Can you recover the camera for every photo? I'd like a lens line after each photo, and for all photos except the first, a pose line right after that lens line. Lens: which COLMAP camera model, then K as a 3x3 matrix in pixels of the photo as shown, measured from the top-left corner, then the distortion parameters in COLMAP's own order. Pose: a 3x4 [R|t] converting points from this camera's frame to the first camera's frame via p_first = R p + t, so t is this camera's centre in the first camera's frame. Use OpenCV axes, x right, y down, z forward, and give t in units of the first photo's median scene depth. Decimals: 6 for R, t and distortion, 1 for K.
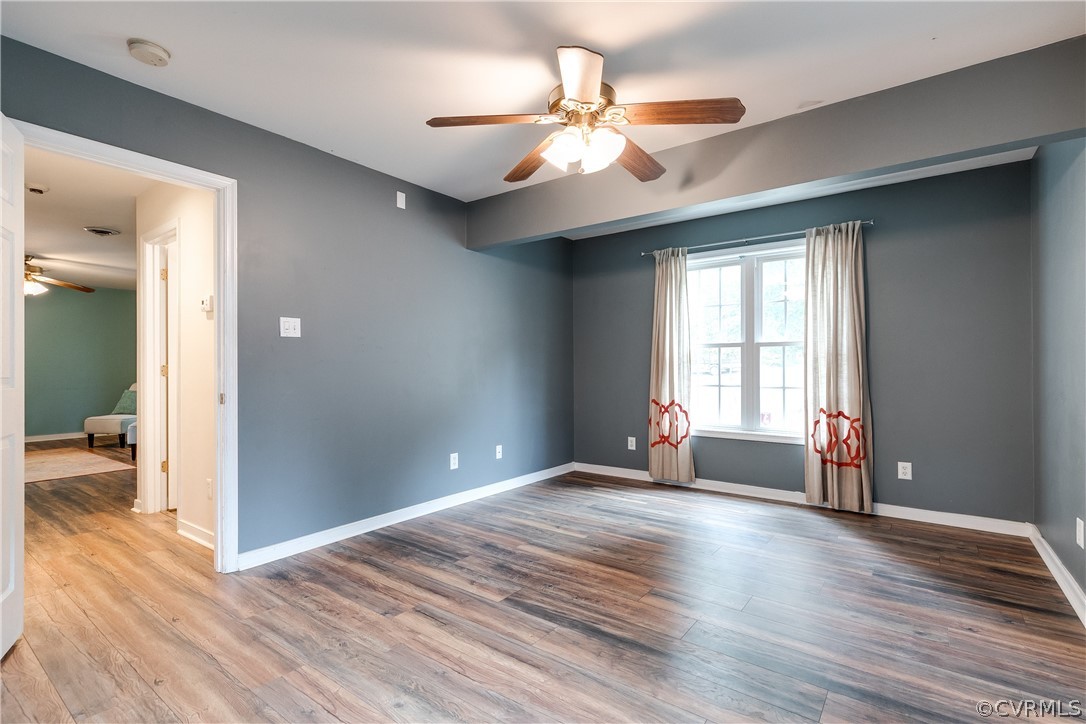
lens RADIAL K [[497.1, 0, 517.7], [0, 497.1, 365.4], [0, 0, 1]] dist [0.009569, -0.002151]
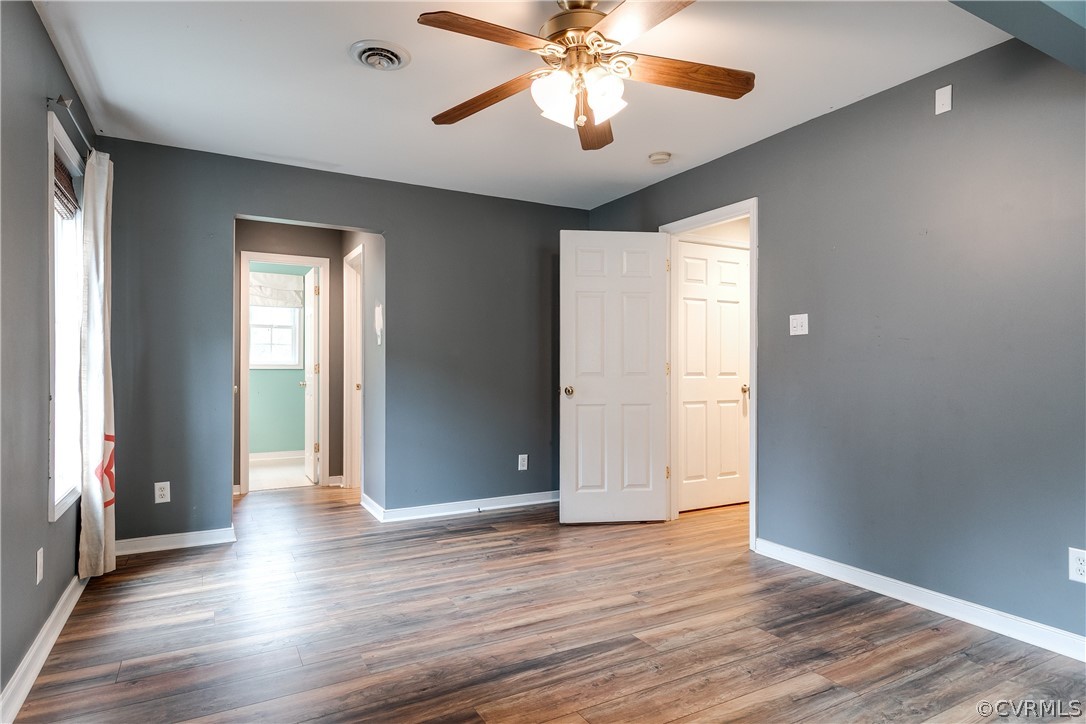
lens RADIAL K [[619.7, 0, 547.8], [0, 619.7, 362.8], [0, 0, 1]] dist [0.013119, -0.002638]
pose [[-0.365219, -0.002829, -0.930917, 0.910549], [0.004982, 0.999975, -0.004994, -0.001328], [0.930908, -0.006461, -0.365196, 1.107250]]
